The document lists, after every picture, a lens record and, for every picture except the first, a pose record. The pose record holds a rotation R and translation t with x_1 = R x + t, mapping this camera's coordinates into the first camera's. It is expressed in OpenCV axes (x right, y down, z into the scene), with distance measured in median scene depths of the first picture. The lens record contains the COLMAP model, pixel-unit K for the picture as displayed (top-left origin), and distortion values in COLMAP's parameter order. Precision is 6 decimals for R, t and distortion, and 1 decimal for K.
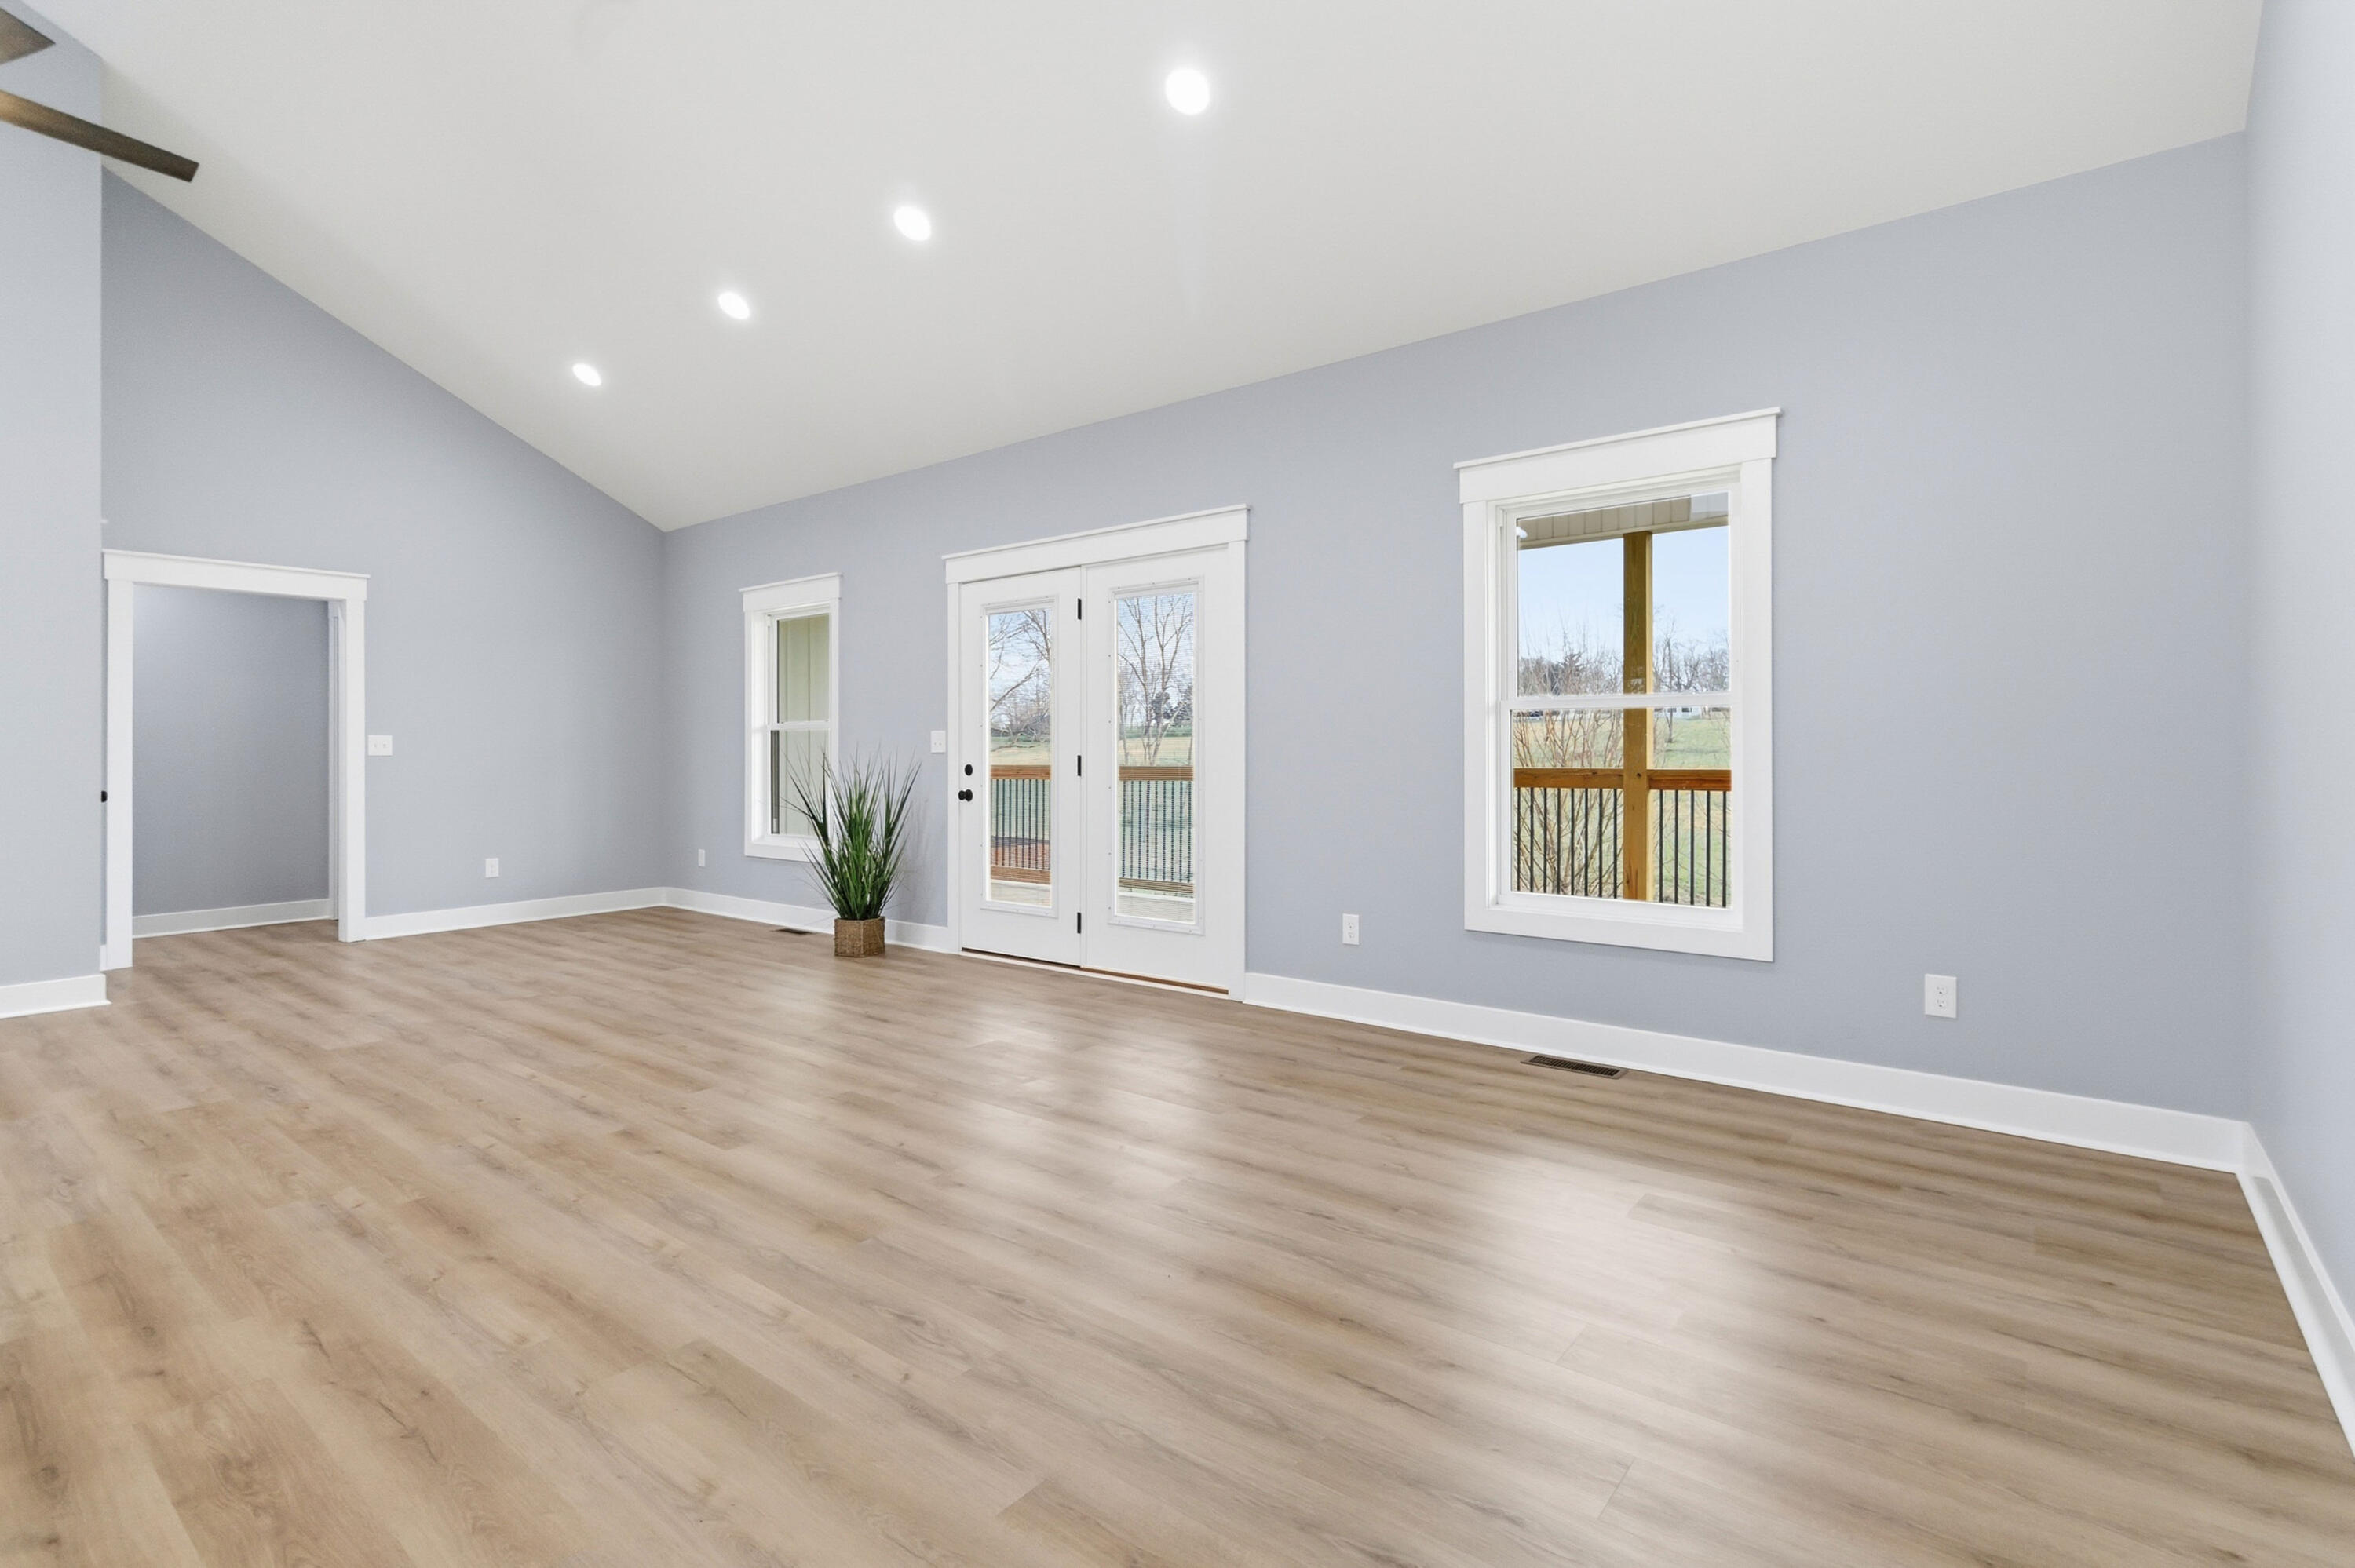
lens RADIAL K [[1093.1, 0, 1196.0], [0, 1093.1, 748.0], [0, 0, 1]] dist [0.005067, 0.000540]
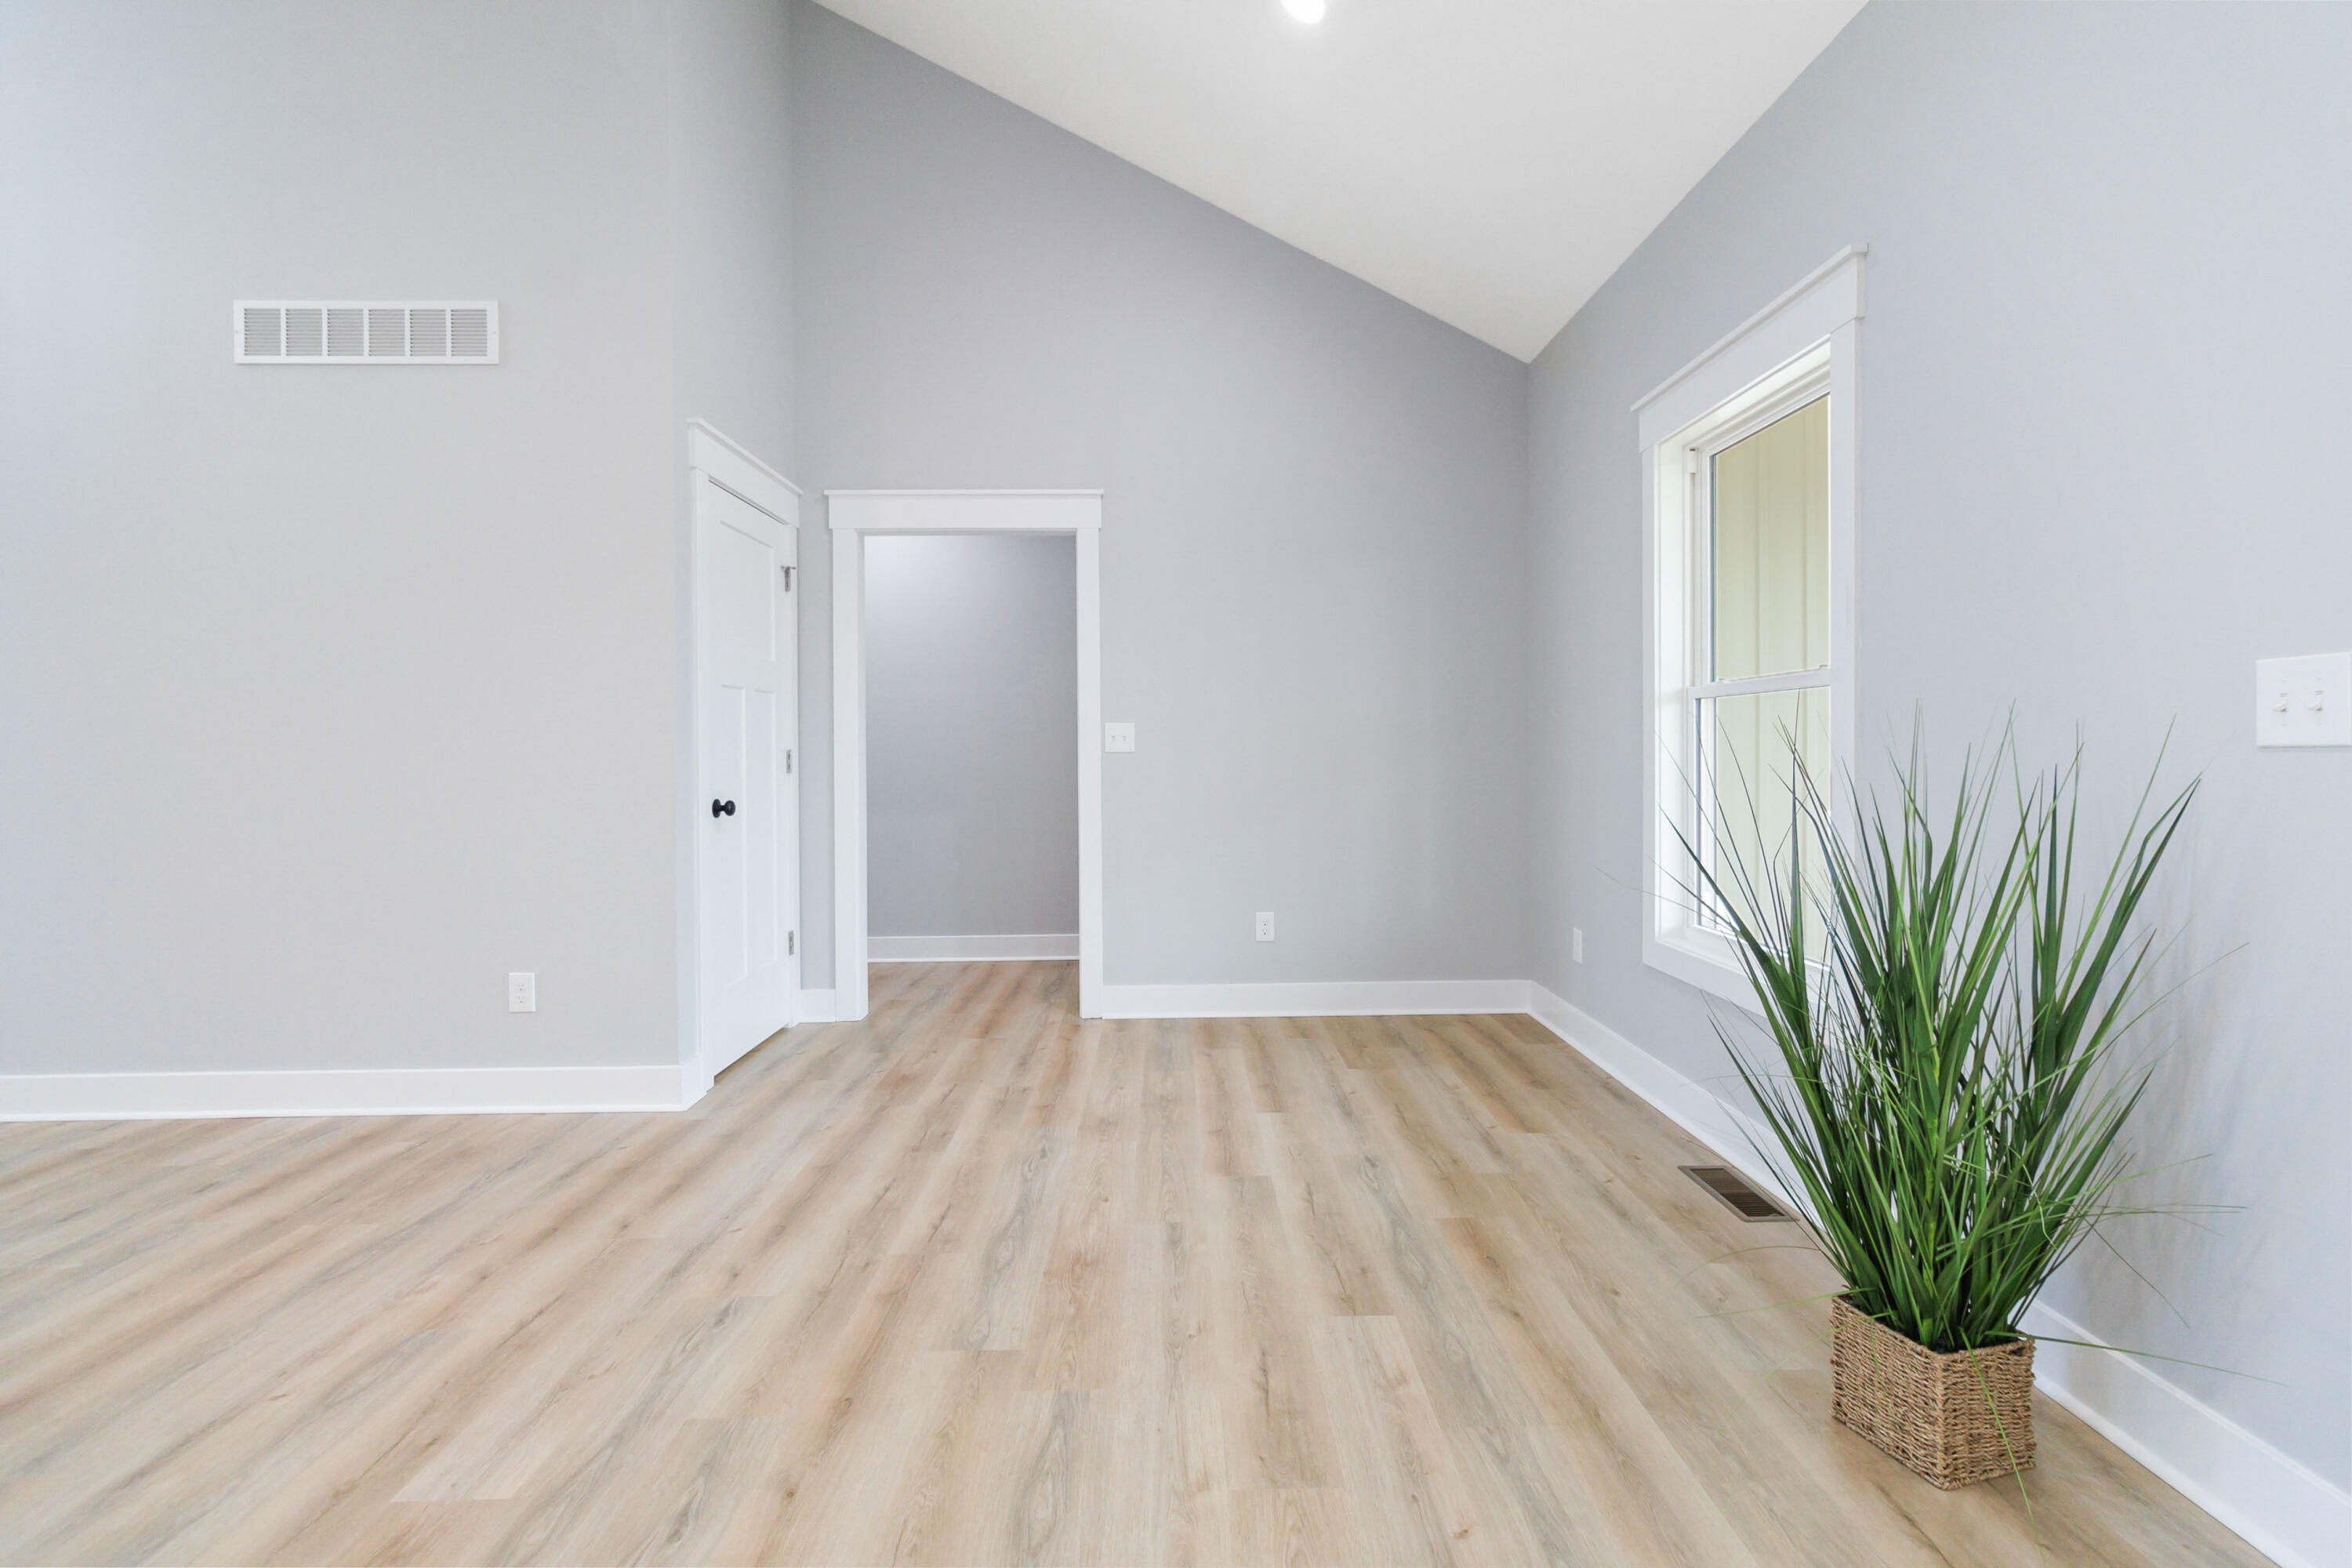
lens RADIAL K [[1091.9, 0, 1194.5], [0, 1091.9, 748.1], [0, 0, 1]] dist [0.005067, 0.000540]
pose [[0.637440, -0.000112, -0.770500, -0.204696], [0.006931, 0.999960, 0.005589, 0.000875], [0.770469, -0.008903, 0.637415, 0.656101]]
